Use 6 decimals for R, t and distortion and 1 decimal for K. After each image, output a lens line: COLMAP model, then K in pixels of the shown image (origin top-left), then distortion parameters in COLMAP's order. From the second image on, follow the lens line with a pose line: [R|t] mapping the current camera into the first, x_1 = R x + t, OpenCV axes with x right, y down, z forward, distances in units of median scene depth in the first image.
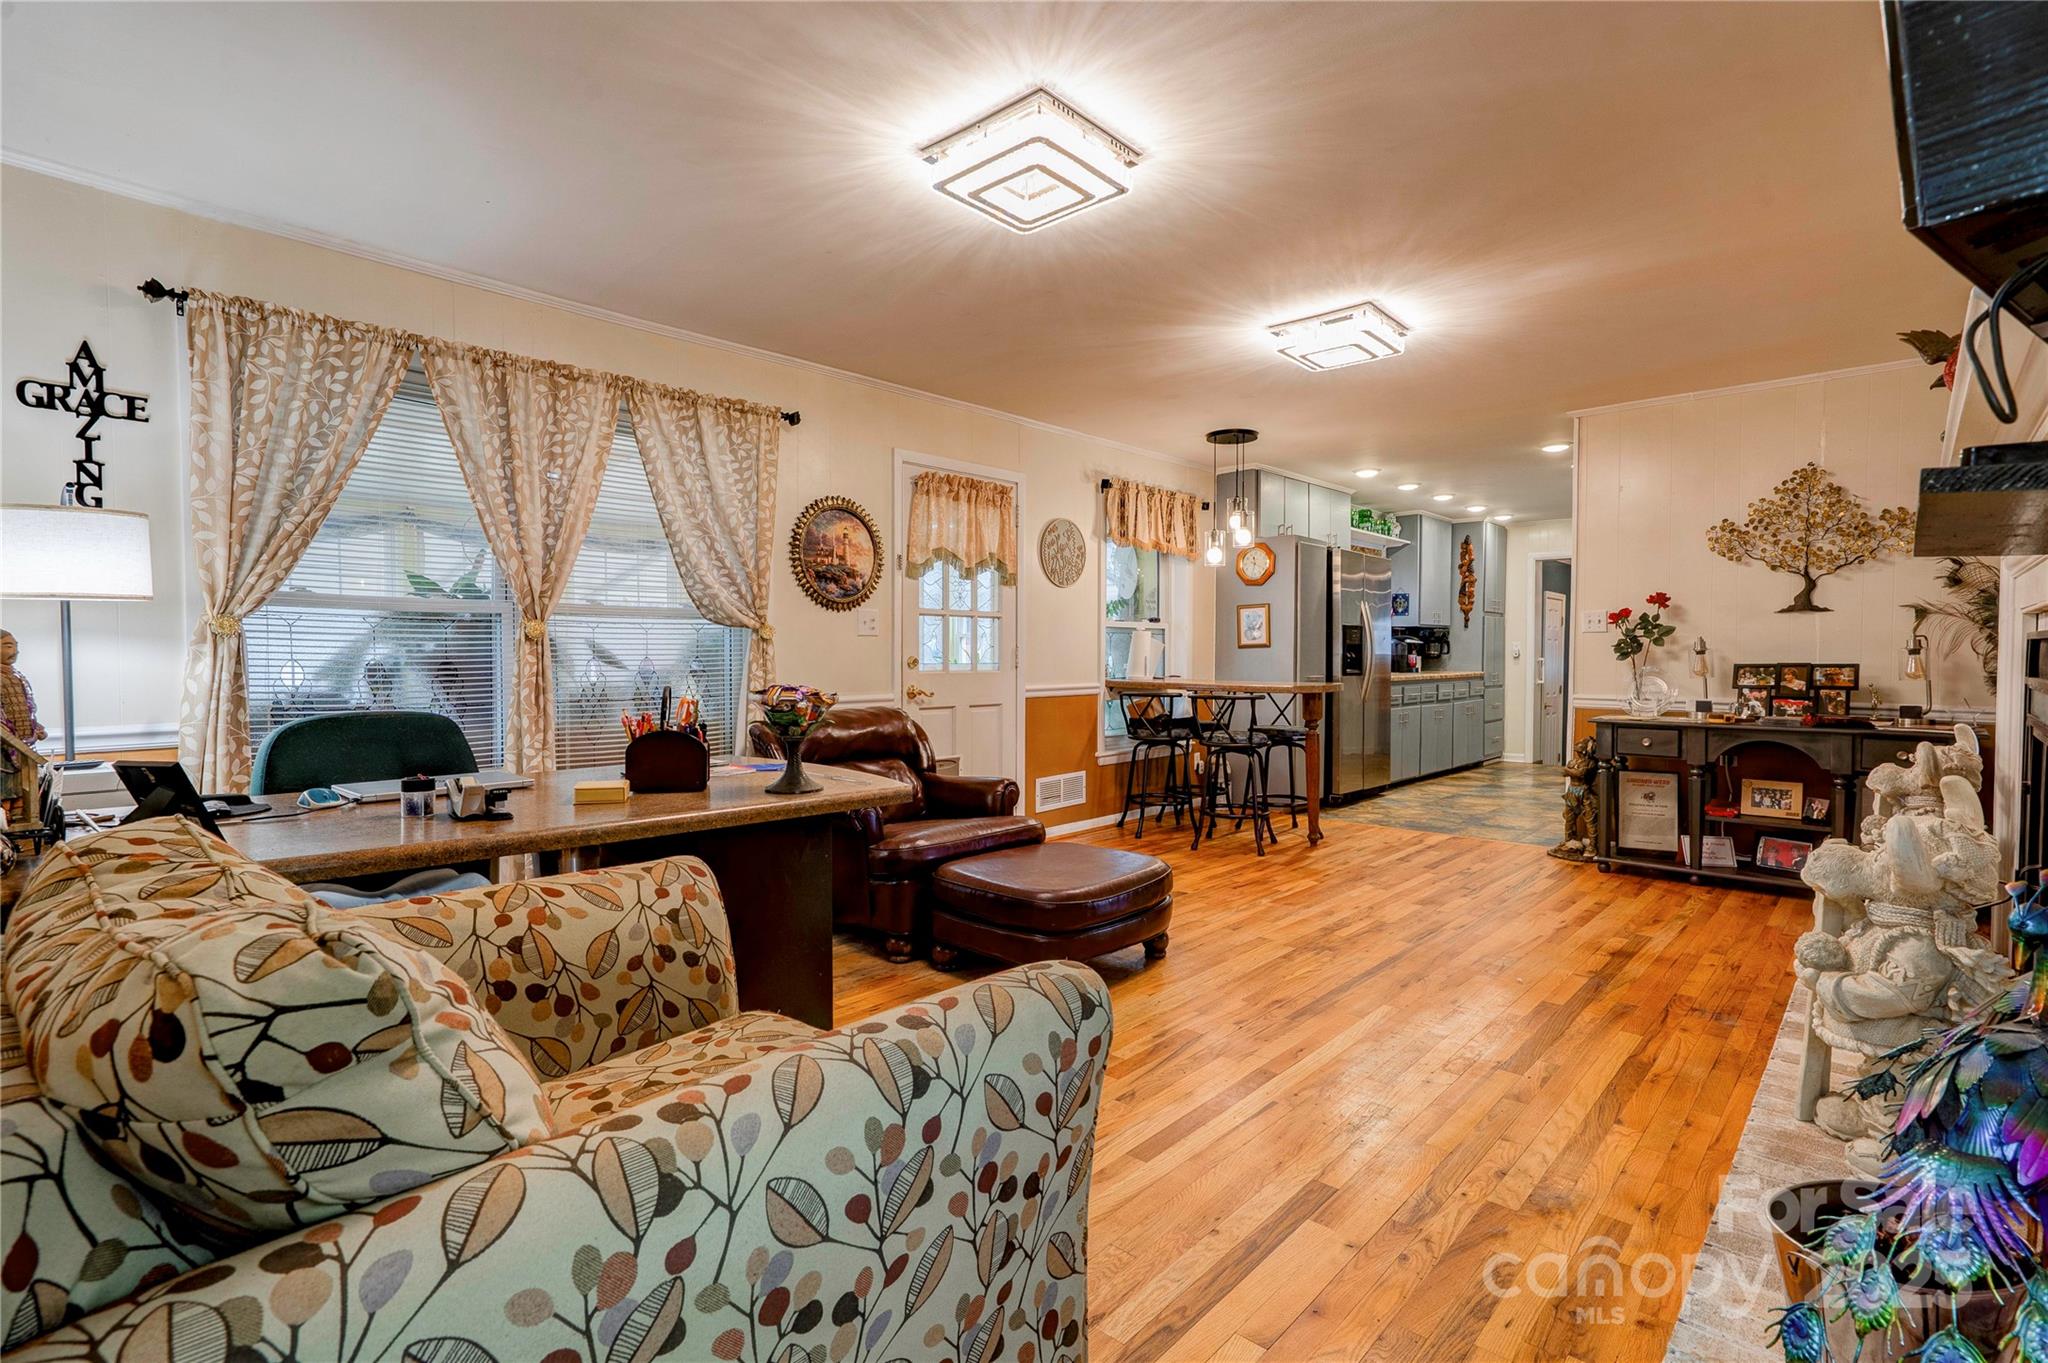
lens RADIAL K [[934.2, 0, 1036.0], [0, 934.2, 675.2], [0, 0, 1]] dist [0.004521, 0.000825]
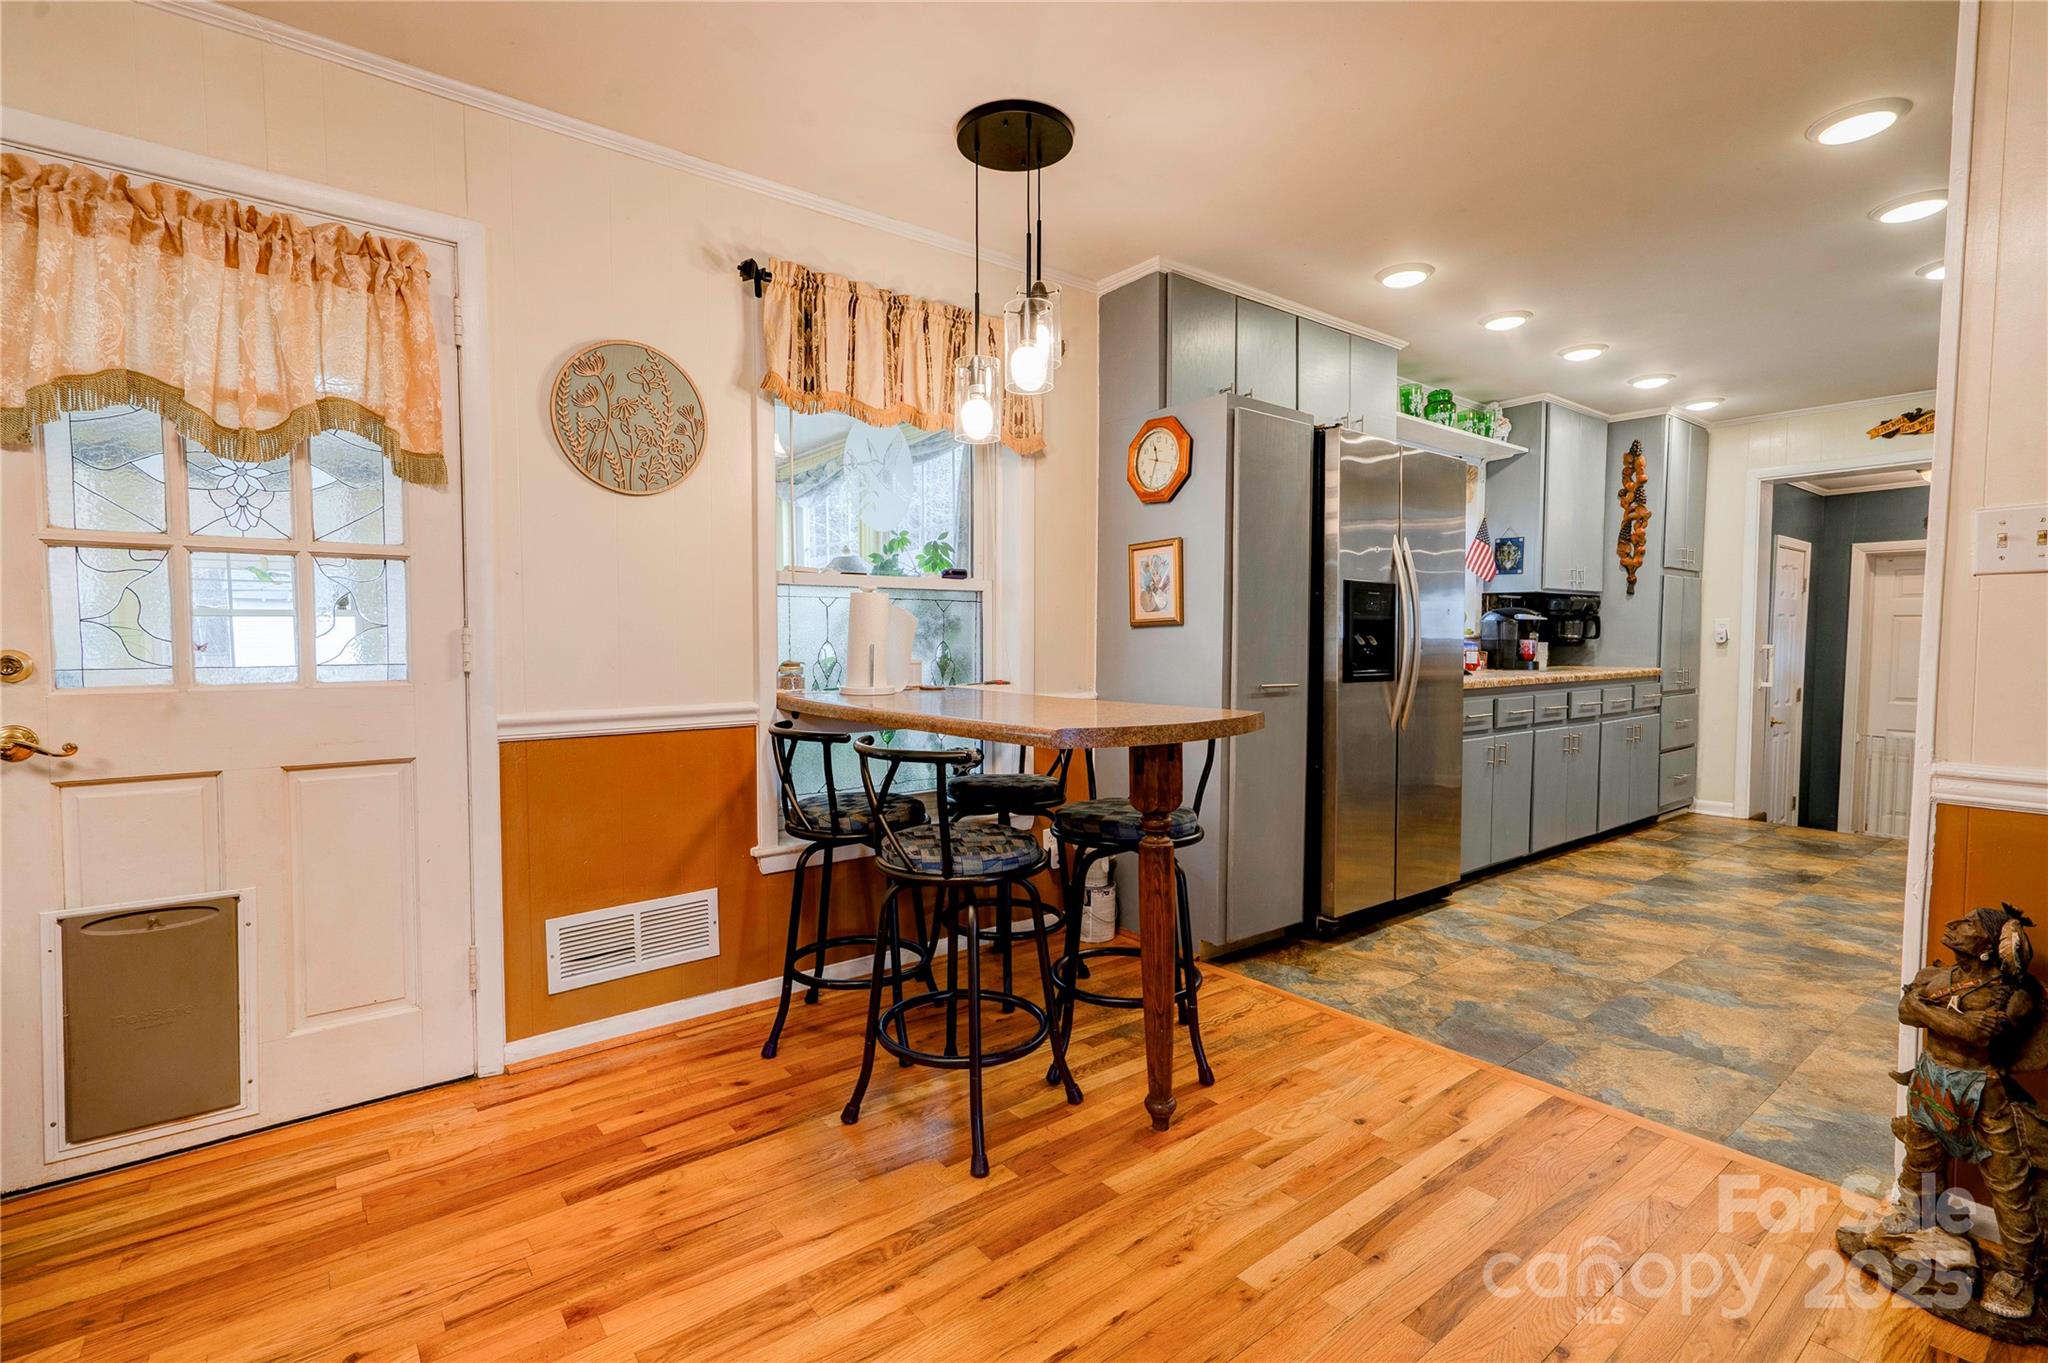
lens RADIAL K [[934.2, 0, 1010.2], [0, 934.2, 682.6], [0, 0, 1]] dist [0.004521, 0.000825]
pose [[0.985760, 0.006239, -0.168042, 0.208611], [-0.002126, 0.999694, 0.024645, -0.010157], [0.168144, -0.023937, 0.985472, 0.418959]]
